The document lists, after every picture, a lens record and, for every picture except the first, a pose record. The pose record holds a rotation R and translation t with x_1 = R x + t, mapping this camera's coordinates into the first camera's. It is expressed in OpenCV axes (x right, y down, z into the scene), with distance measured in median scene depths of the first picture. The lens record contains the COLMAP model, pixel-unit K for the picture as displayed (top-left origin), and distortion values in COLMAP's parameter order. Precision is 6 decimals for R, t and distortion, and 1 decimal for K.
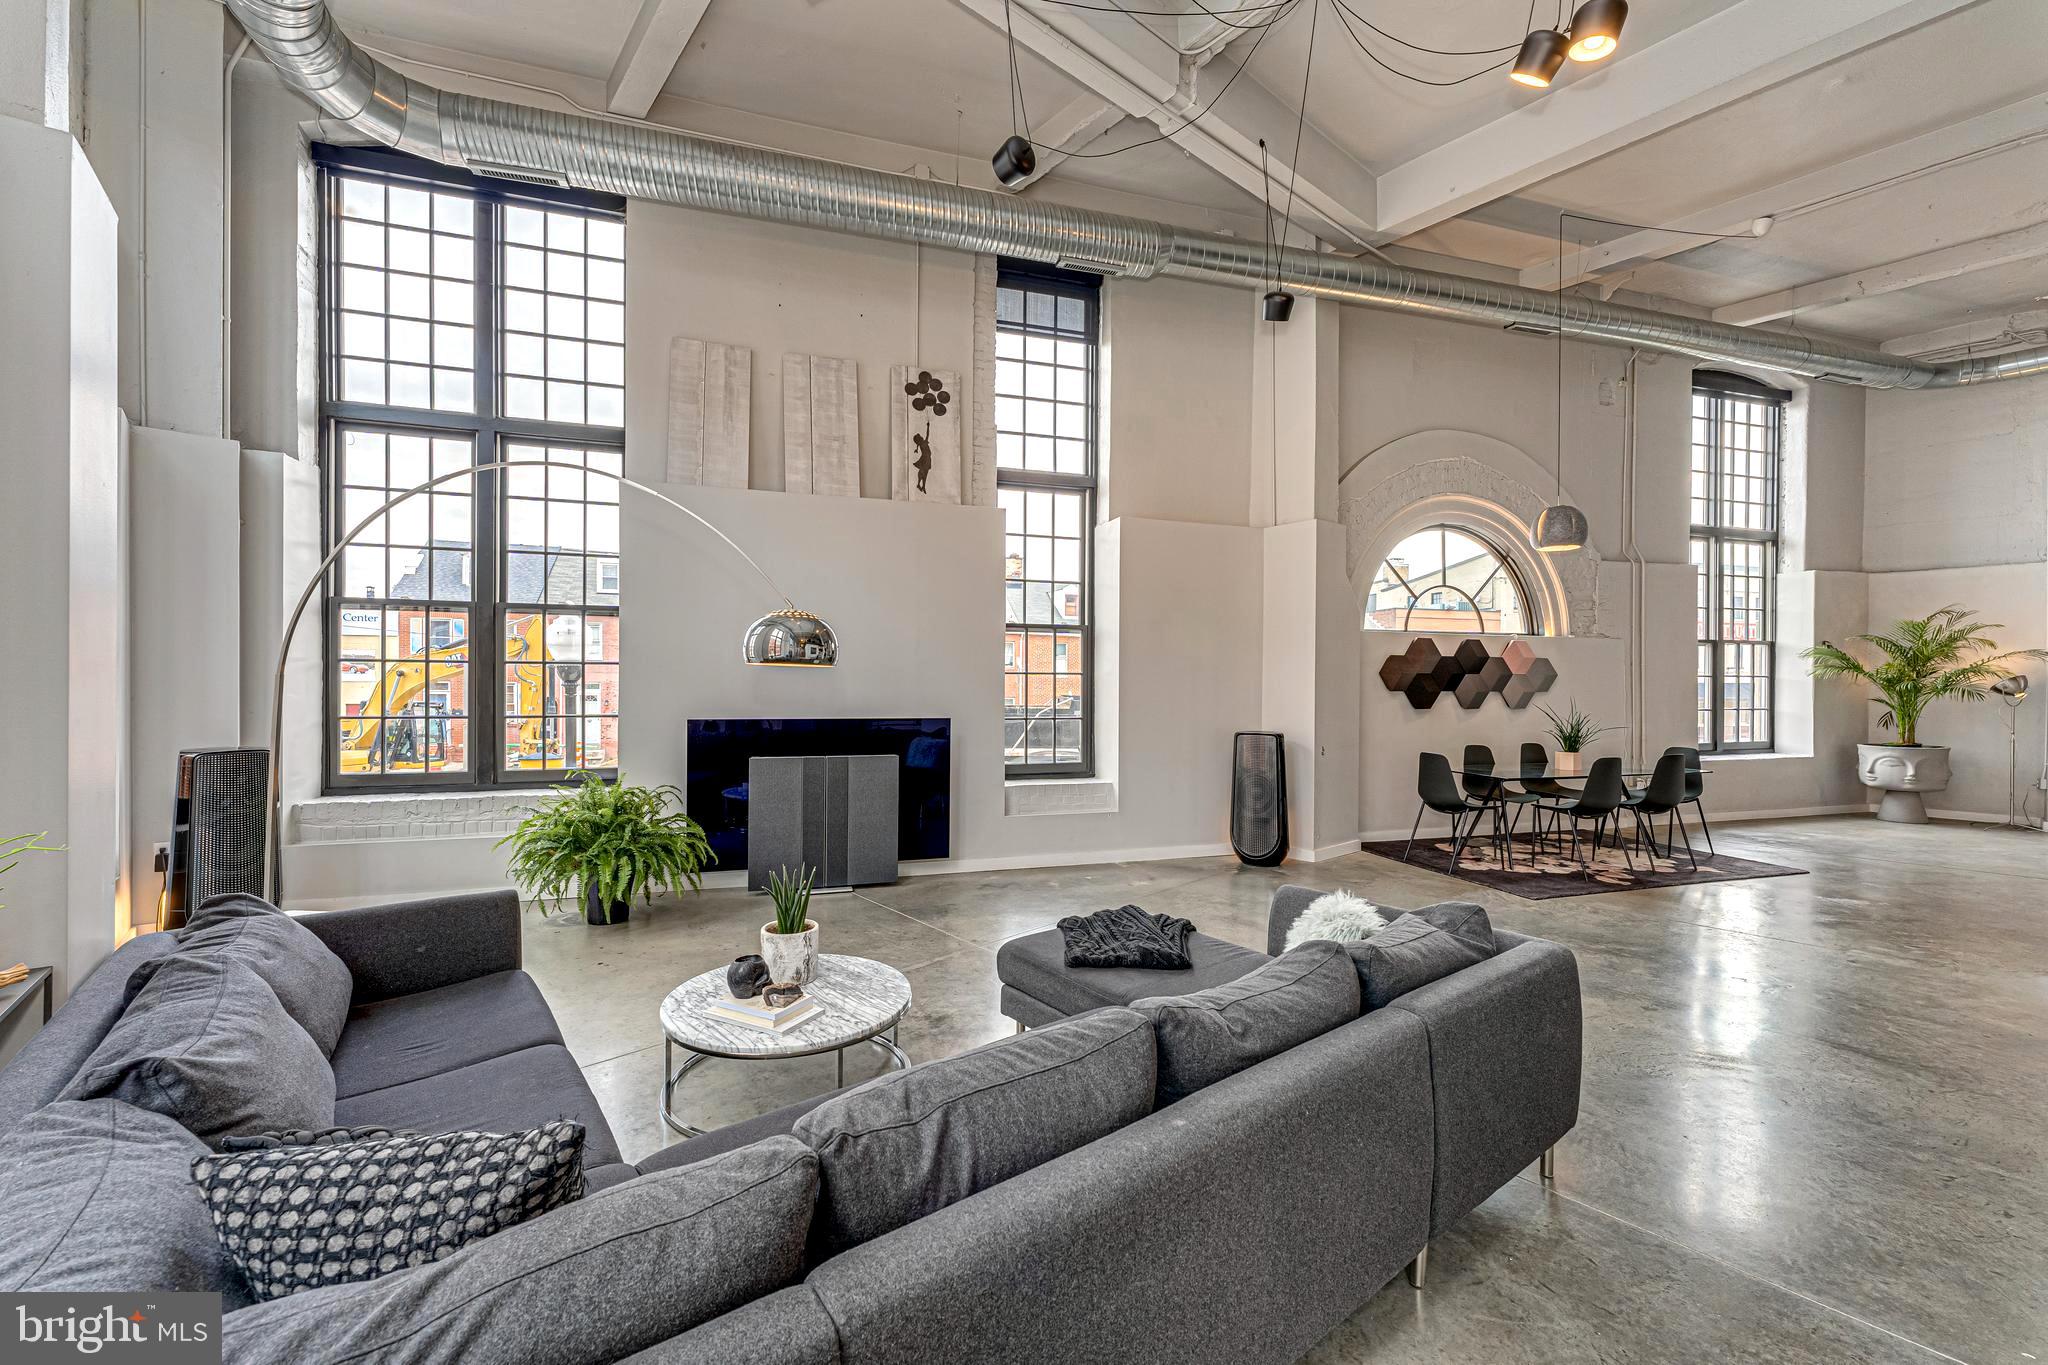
lens RADIAL K [[817.2, 0, 1009.0], [0, 817.2, 688.8], [0, 0, 1]] dist [-0.001741, 0.000448]
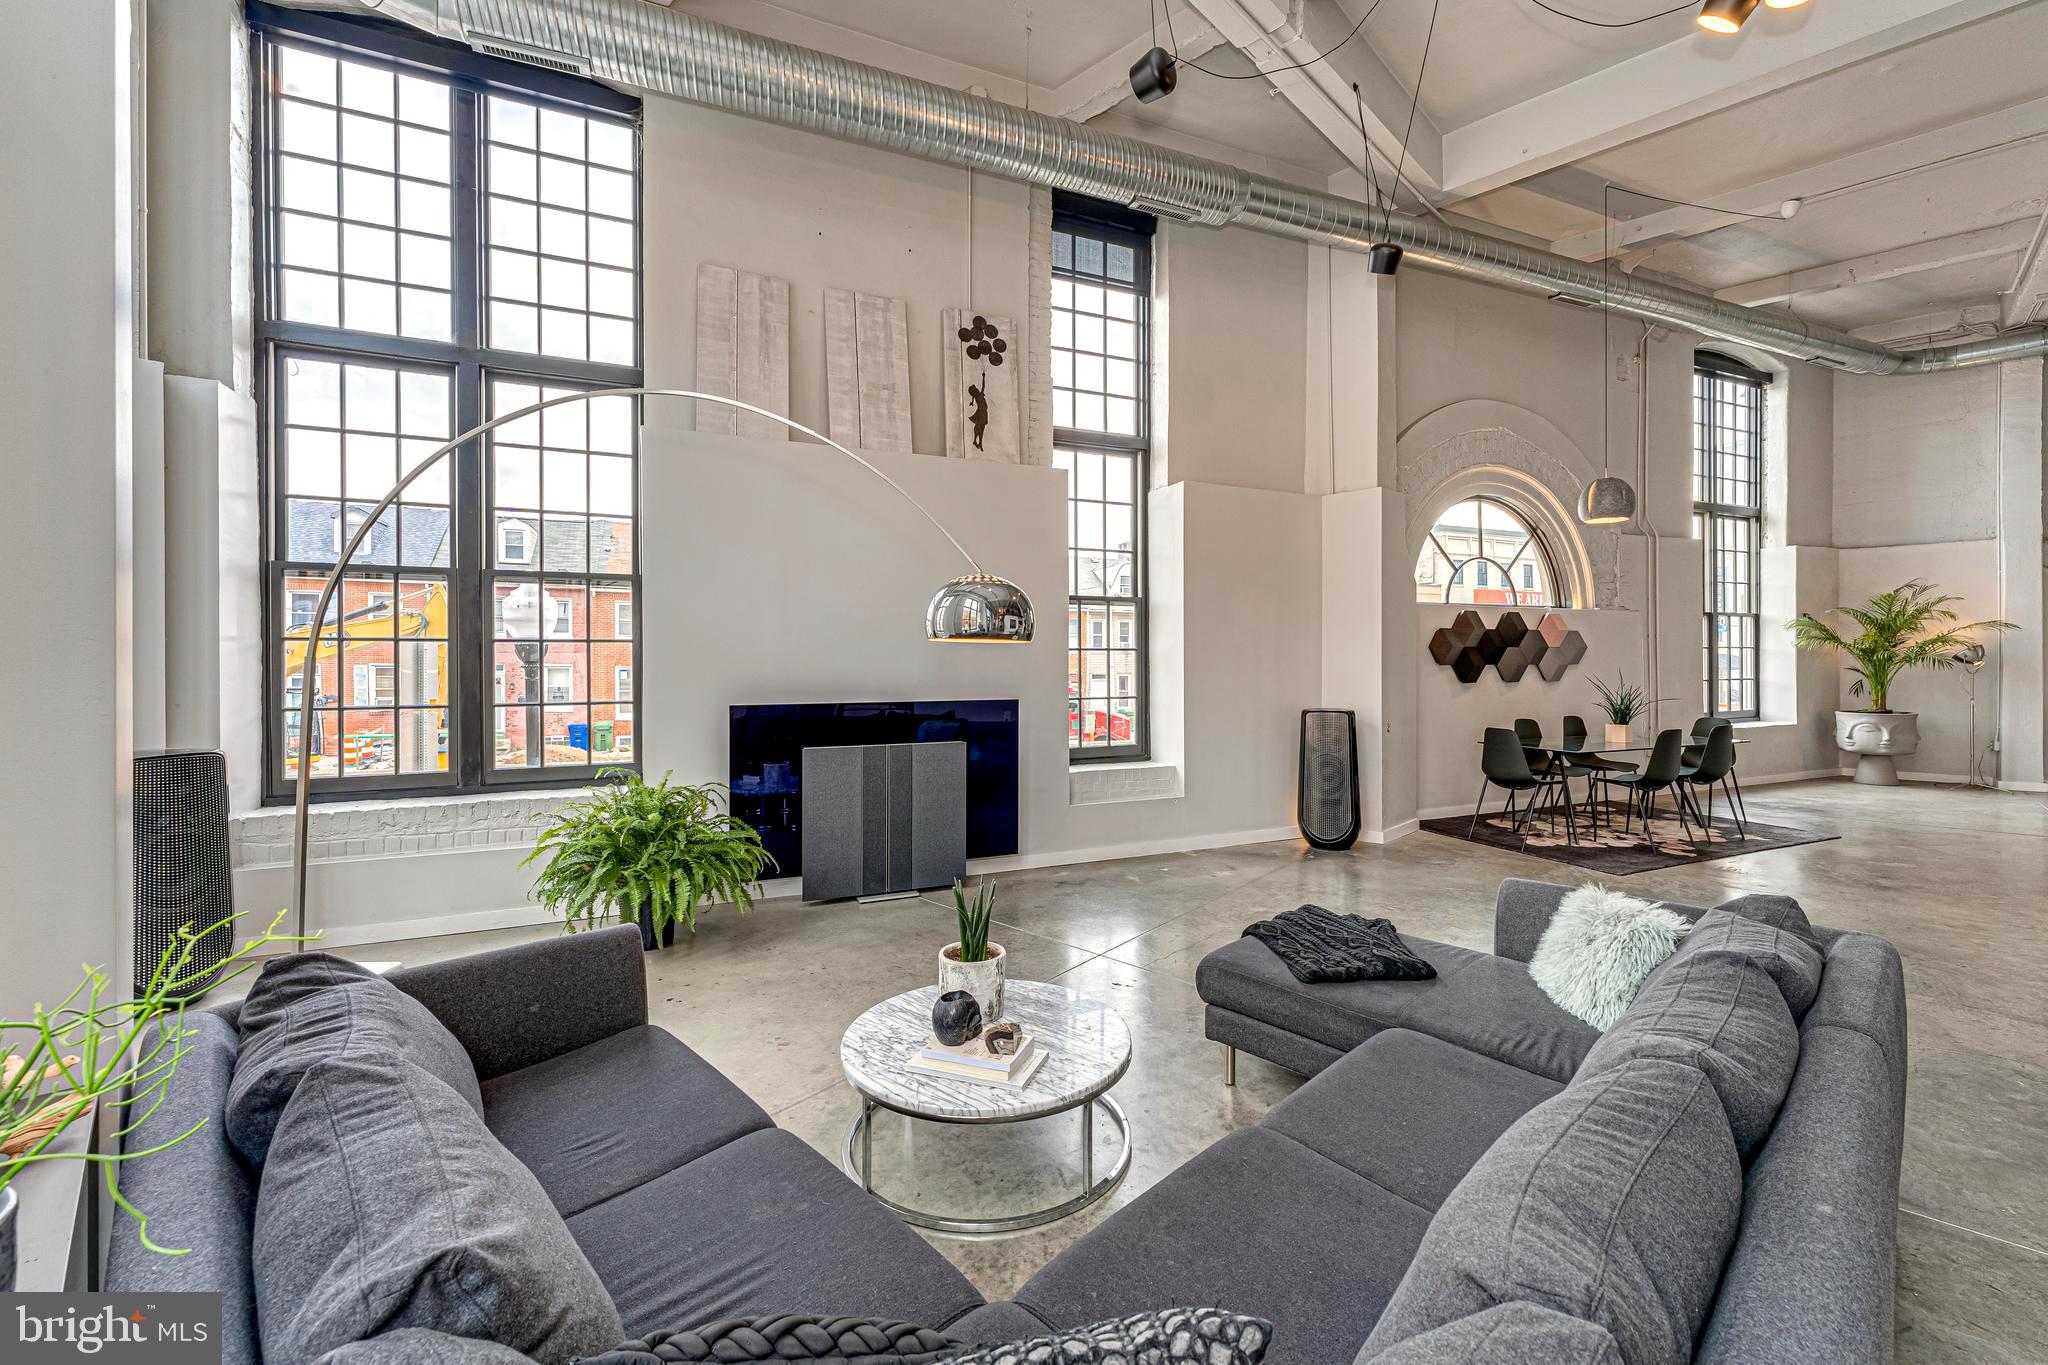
lens RADIAL K [[847.6, 0, 1048.6], [0, 847.6, 665.2], [0, 0, 1]] dist [-0.000586, -0.000410]
pose [[0.992552, -0.009260, 0.121472, -0.155451], [0.009349, 0.999956, -0.000164, -0.001638], [-0.121465, 0.001299, 0.992595, 0.065063]]
